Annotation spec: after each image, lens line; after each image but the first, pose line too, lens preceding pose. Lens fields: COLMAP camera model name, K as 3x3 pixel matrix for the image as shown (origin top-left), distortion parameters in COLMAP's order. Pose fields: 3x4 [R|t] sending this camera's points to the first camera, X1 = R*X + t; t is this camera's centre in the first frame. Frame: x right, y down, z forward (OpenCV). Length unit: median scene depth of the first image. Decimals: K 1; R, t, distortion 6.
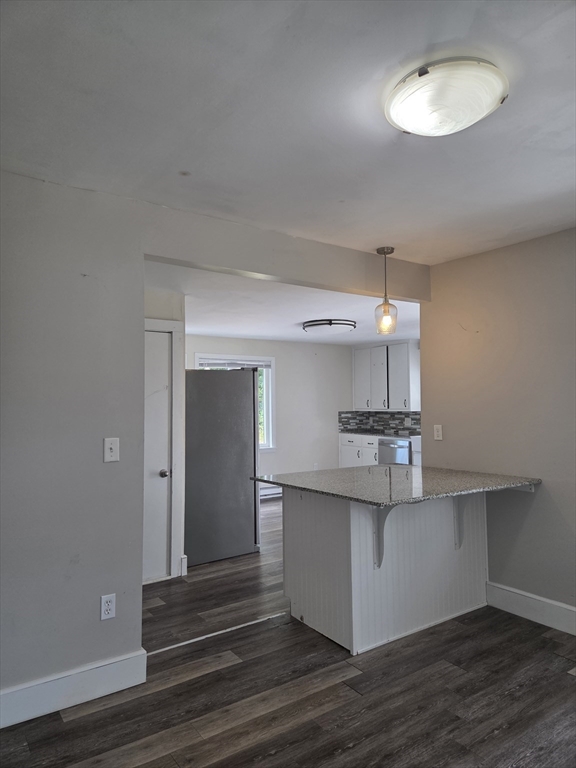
lens RADIAL K [[518.0, 0, 281.9], [0, 518.0, 379.8], [0, 0, 1]] dist [0.063219, -0.054193]
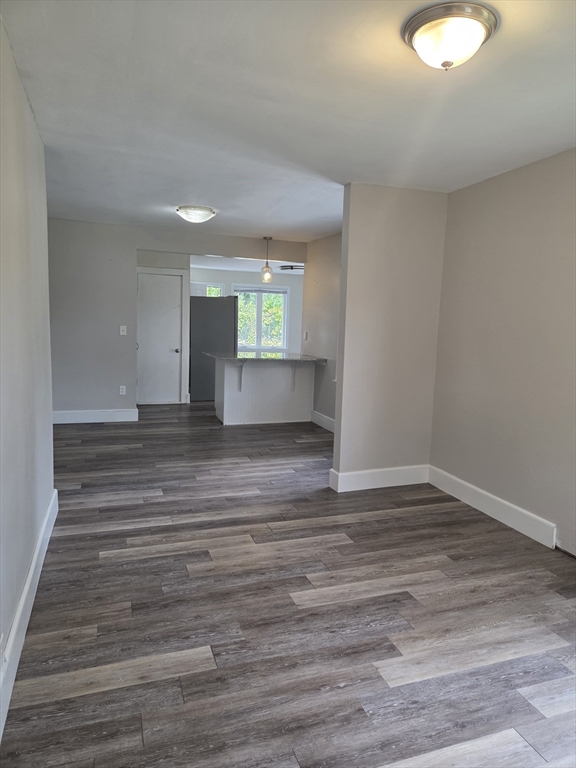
lens RADIAL K [[511.0, 0, 288.0], [0, 511.0, 384.0], [0, 0, 1]] dist [0.018034, -0.001763]
pose [[0.965401, 0.073787, -0.250113, 0.781887], [-0.030567, 0.984540, 0.172471, -0.046019], [0.258972, -0.158858, 0.952732, -0.864147]]
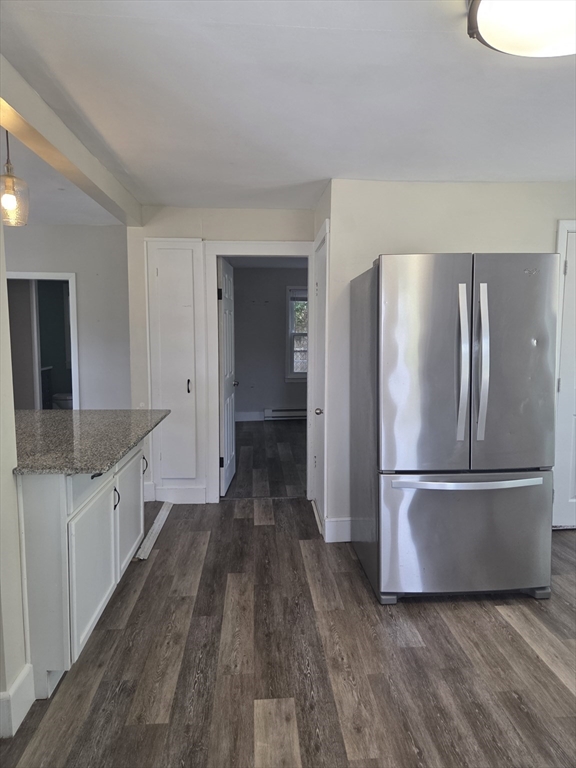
lens RADIAL K [[518.0, 0, 281.9], [0, 518.0, 379.8], [0, 0, 1]] dist [0.063219, -0.054193]
pose [[-0.519404, 0.090447, -0.849729, 0.616379], [0.055463, 0.995854, 0.072098, 0.081956], [0.852727, -0.009681, -0.522267, 1.668638]]
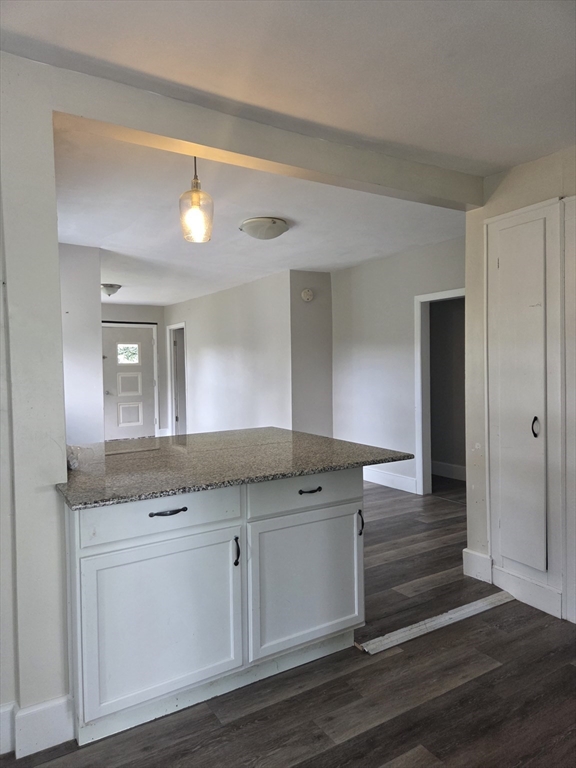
lens RADIAL K [[518.0, 0, 281.9], [0, 518.0, 379.8], [0, 0, 1]] dist [0.063219, -0.054193]
pose [[-0.998646, 0.025994, 0.045051, 0.070217], [0.025074, 0.999468, -0.020859, 0.105997], [-0.045569, -0.019701, -0.998767, 1.670829]]
